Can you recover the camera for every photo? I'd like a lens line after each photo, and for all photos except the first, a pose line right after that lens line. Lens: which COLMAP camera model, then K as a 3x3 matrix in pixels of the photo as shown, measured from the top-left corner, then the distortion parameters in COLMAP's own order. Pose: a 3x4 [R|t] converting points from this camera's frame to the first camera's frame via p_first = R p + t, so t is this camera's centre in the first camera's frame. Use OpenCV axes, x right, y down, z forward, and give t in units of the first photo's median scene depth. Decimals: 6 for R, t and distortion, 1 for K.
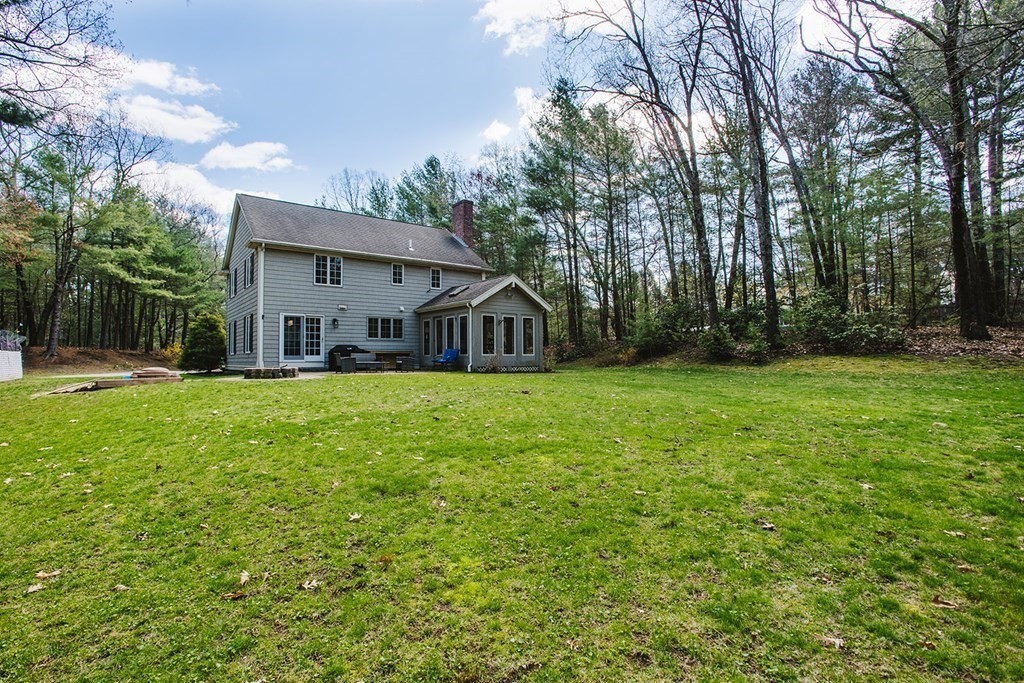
lens RADIAL K [[492.6, 0, 511.3], [0, 492.6, 345.0], [0, 0, 1]] dist [0.001953, 0.010593]
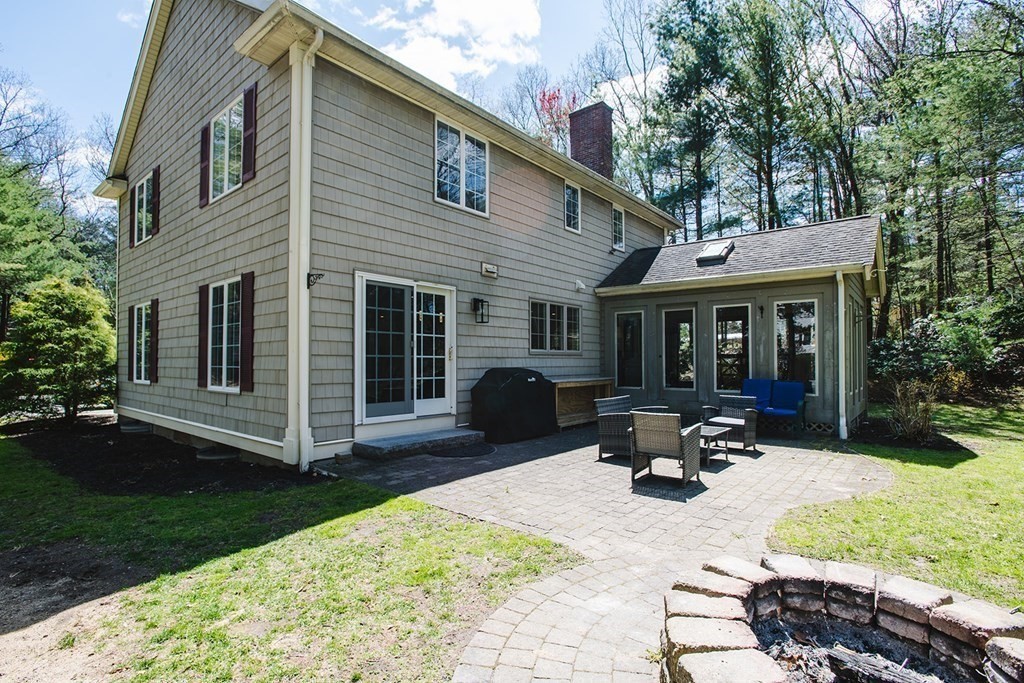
lens RADIAL K [[492.6, 0, 512.4], [0, 492.6, 344.3], [0, 0, 1]] dist [0.001953, 0.010593]
pose [[0.977661, 0.015097, 0.209644, -0.415982], [-0.013177, 0.999858, -0.010549, -0.015143], [-0.209773, 0.007550, 0.977721, 0.635251]]
